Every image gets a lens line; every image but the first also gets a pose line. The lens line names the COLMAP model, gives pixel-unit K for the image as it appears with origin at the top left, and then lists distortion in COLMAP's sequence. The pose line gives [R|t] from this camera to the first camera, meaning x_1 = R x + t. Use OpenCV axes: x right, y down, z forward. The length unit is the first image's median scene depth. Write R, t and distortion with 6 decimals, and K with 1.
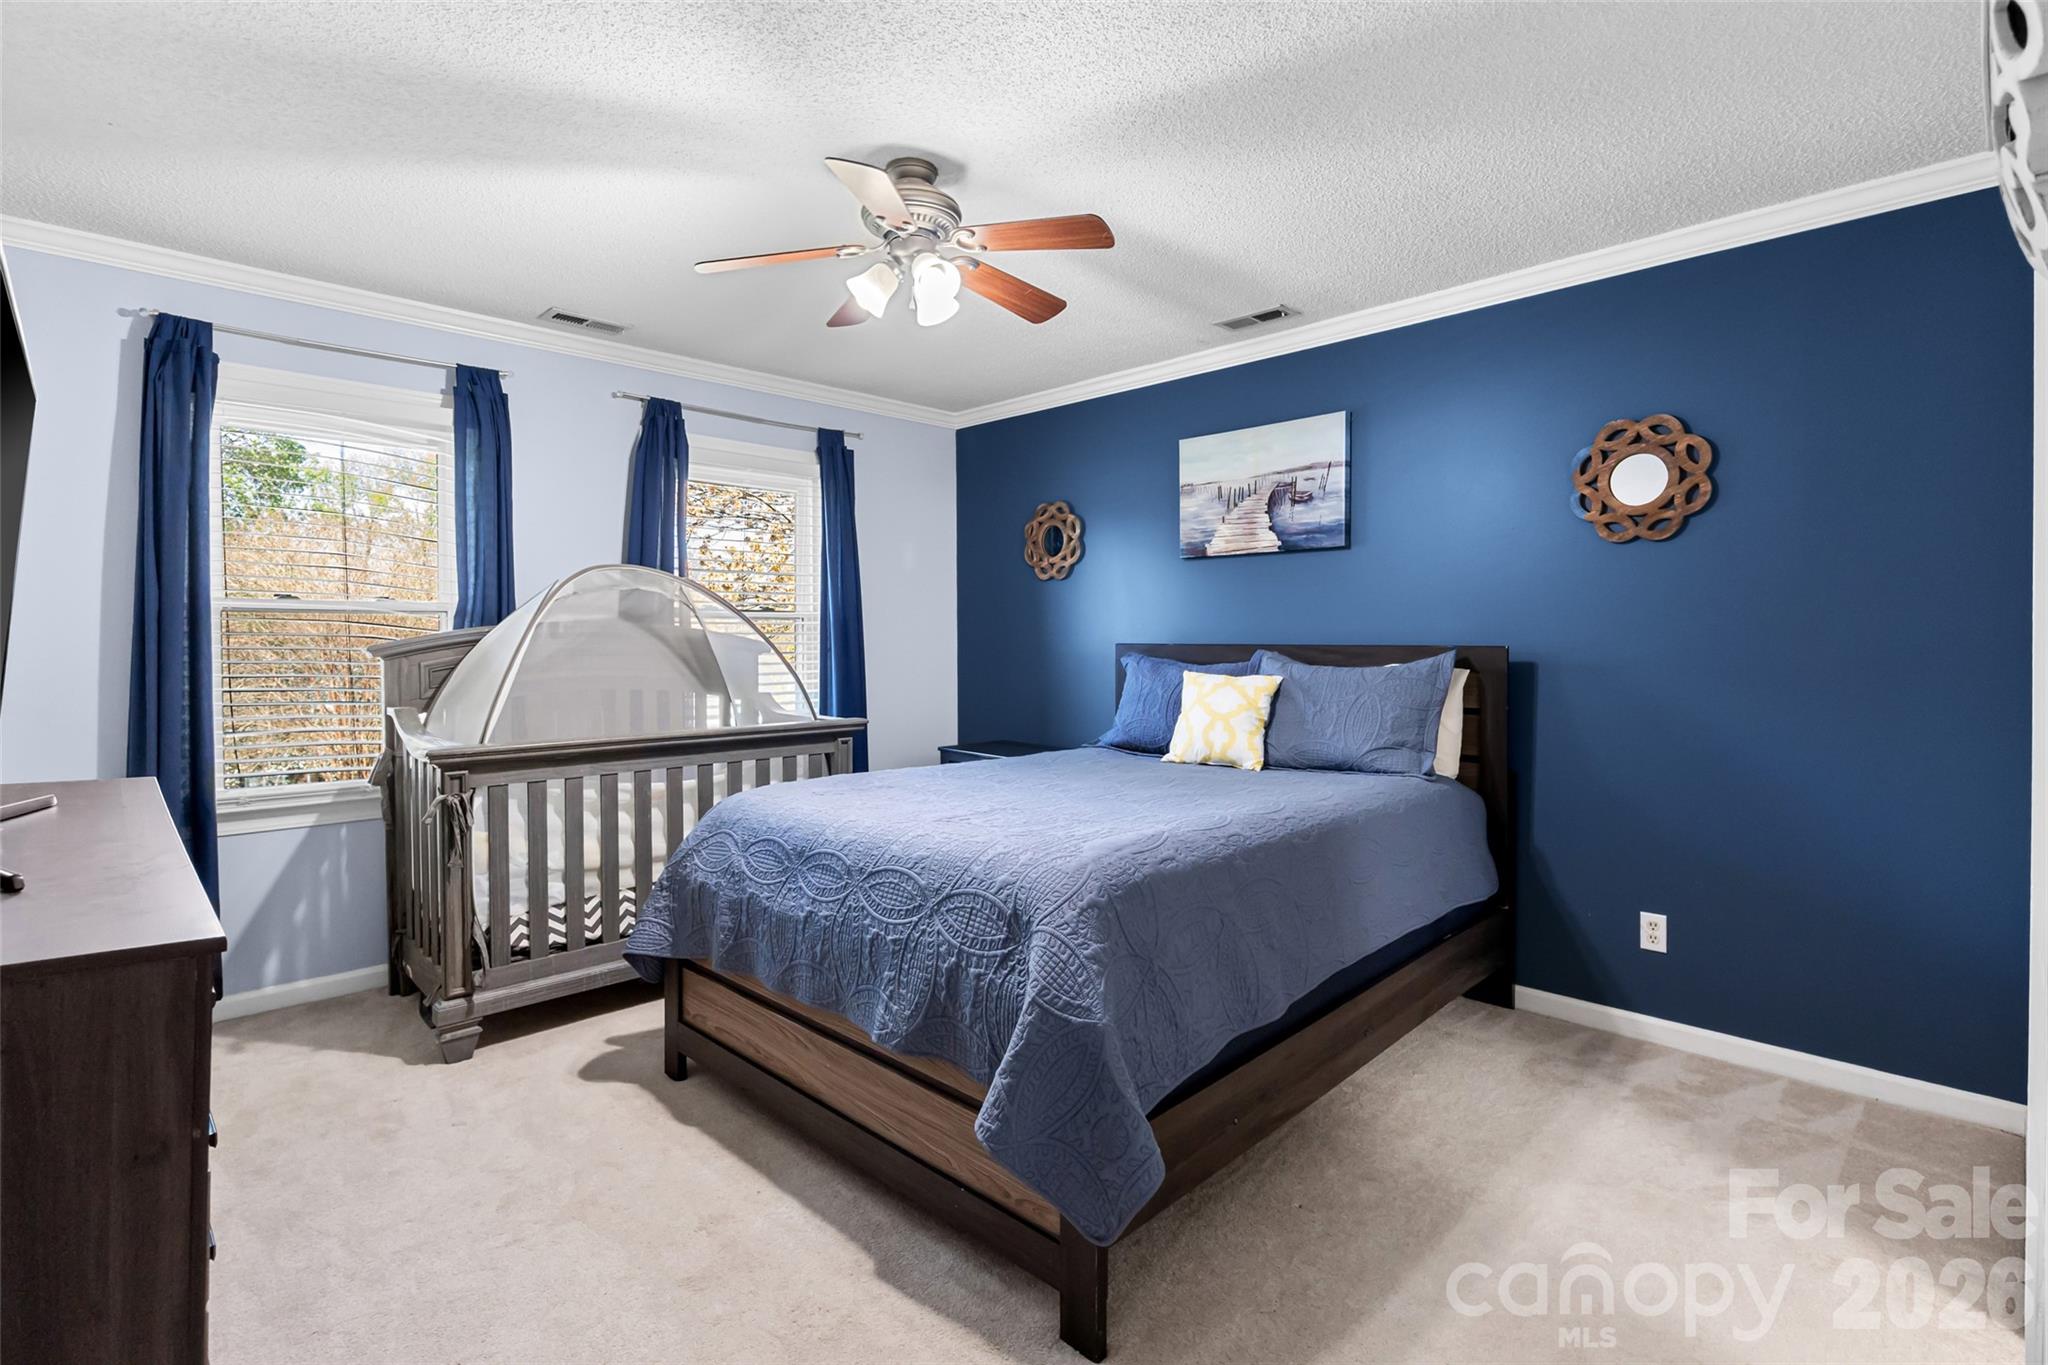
lens RADIAL K [[968.8, 0, 1028.6], [0, 968.8, 654.4], [0, 0, 1]] dist [-0.002756, 0.000562]
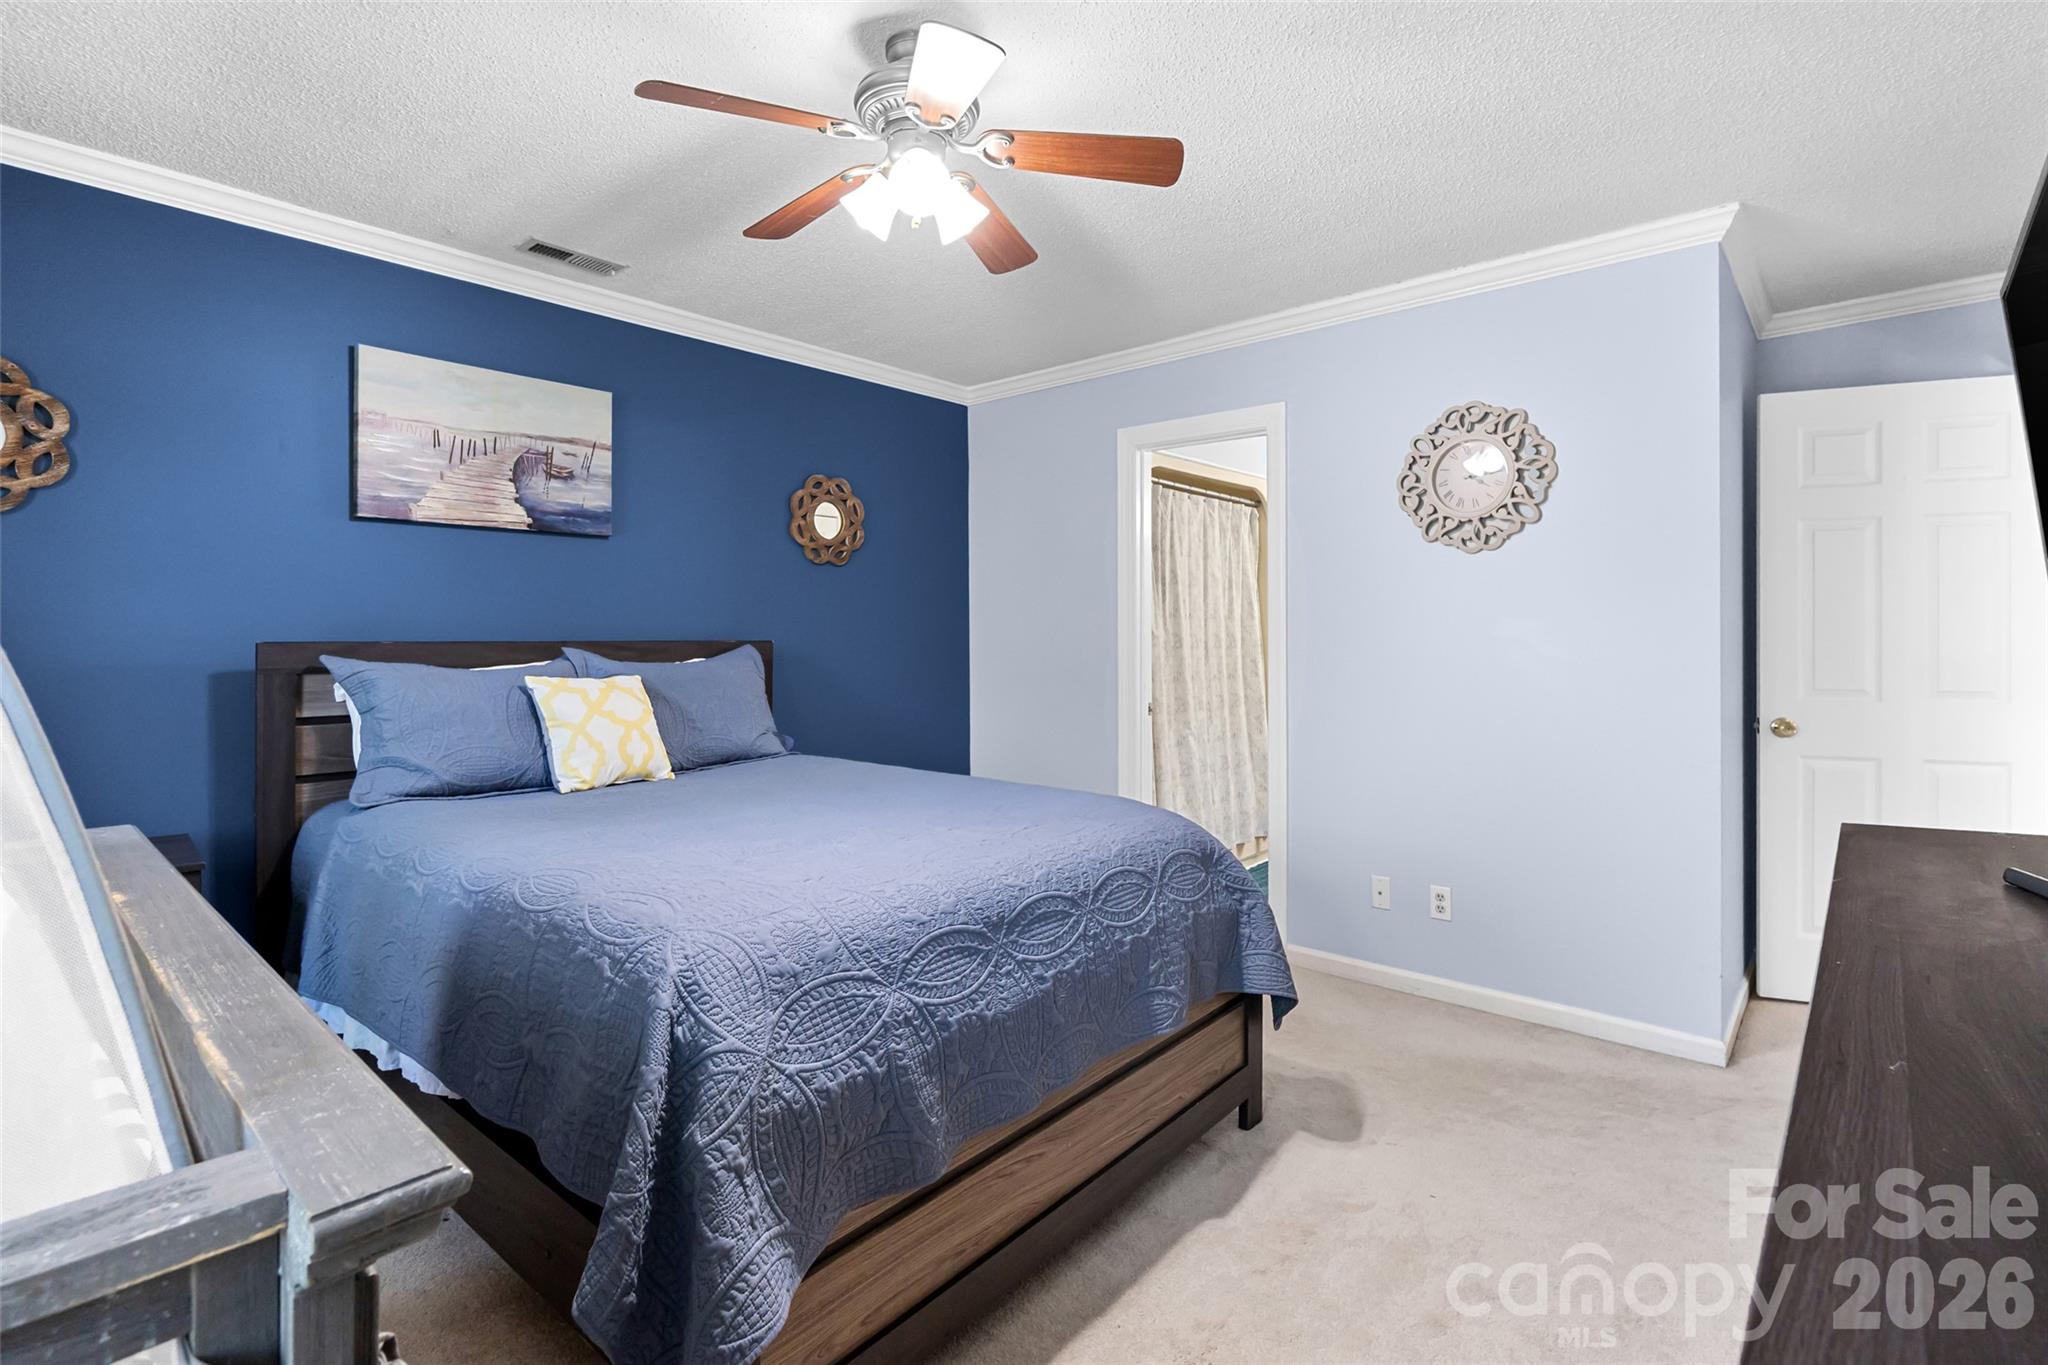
lens RADIAL K [[957.7, 0, 1024.5], [0, 957.7, 634.5], [0, 0, 1]] dist [-0.005952, 0.001322]
pose [[-0.068134, -0.000703, 0.997676, -0.616256], [0.016251, 0.999866, 0.001814, -0.010972], [-0.997544, 0.016337, -0.068113, 0.651678]]
